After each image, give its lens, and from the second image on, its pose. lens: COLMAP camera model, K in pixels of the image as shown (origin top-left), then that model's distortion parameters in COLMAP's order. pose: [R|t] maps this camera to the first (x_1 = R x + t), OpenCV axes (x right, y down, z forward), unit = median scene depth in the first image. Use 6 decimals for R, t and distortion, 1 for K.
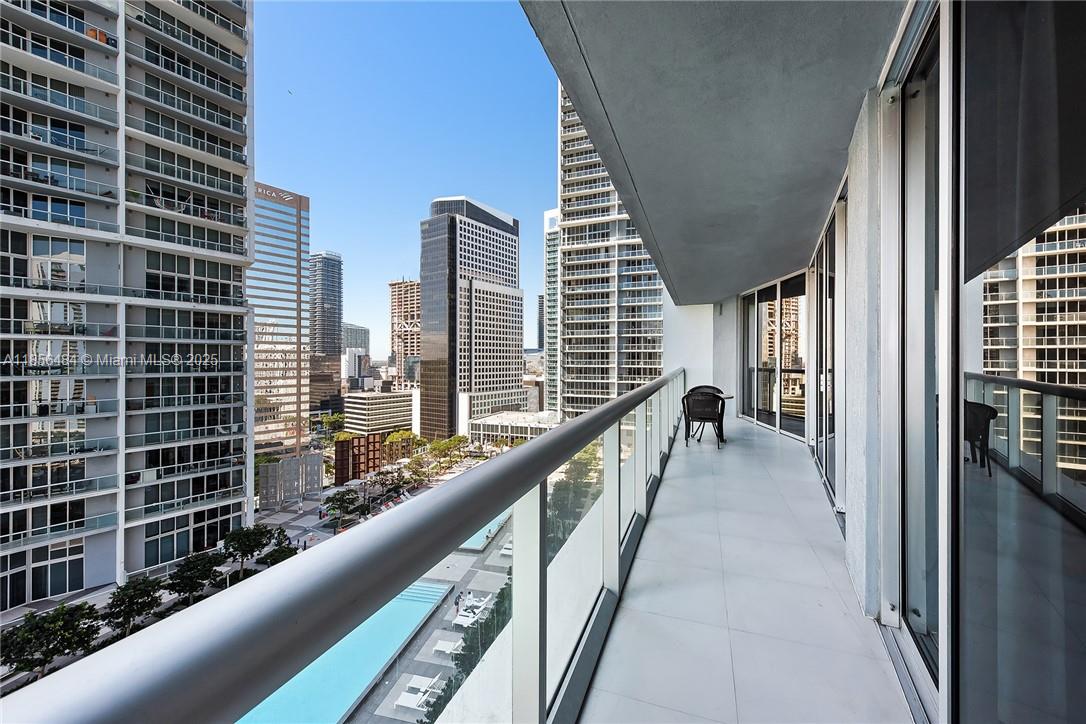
lens RADIAL K [[421.4, 0, 540.4], [0, 421.4, 359.0], [0, 0, 1]] dist [0.011083, -0.003809]
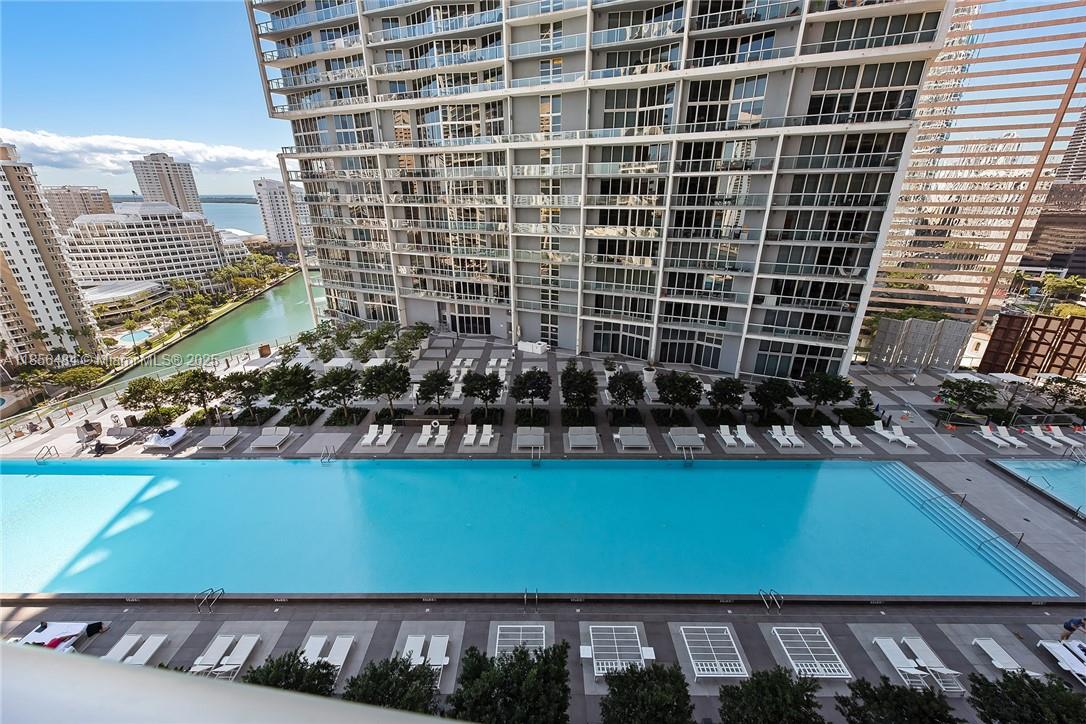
lens RADIAL K [[419.2, 0, 541.0], [0, 419.2, 359.7], [0, 0, 1]] dist [0.019109, -0.007532]
pose [[0.217391, 0.358870, -0.907719, 0.036461], [0.004311, 0.929597, 0.368552, -0.001175], [0.976075, -0.084033, 0.200539, 0.137635]]
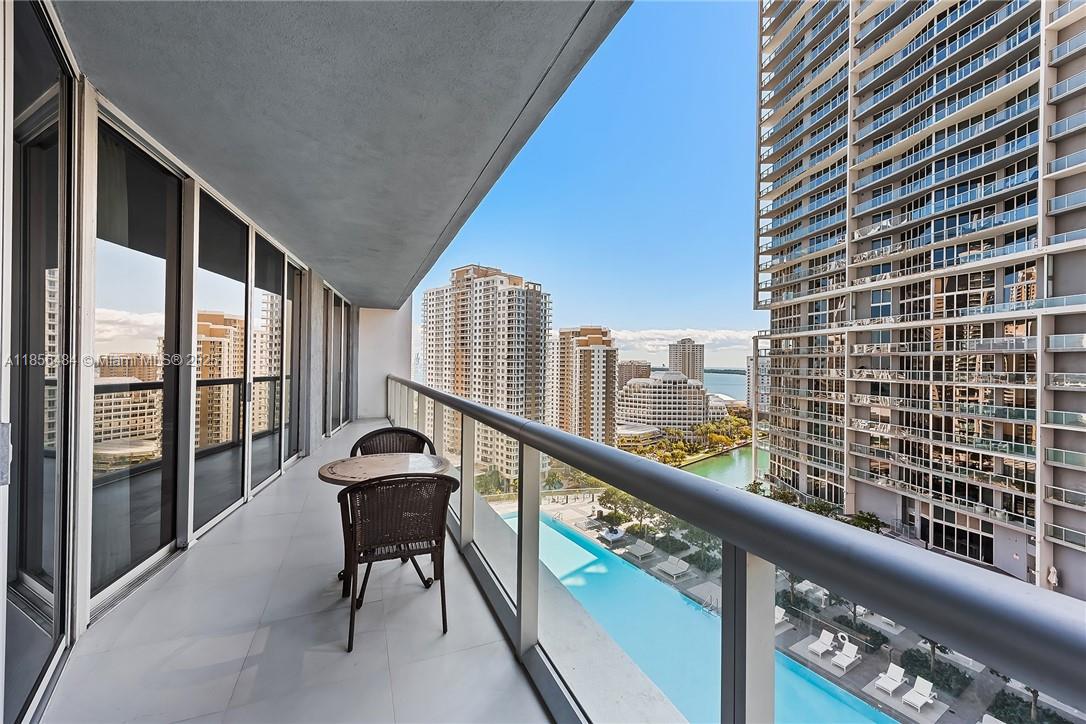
lens RADIAL K [[420.0, 0, 543.0], [0, 420.0, 362.0], [0, 0, 1]] dist [0.000306, -0.000394]
pose [[-0.712819, -0.011784, -0.701249, 0.089928], [-0.011819, 0.999919, -0.004790, -0.002635], [0.701249, 0.004874, -0.712900, 0.233770]]
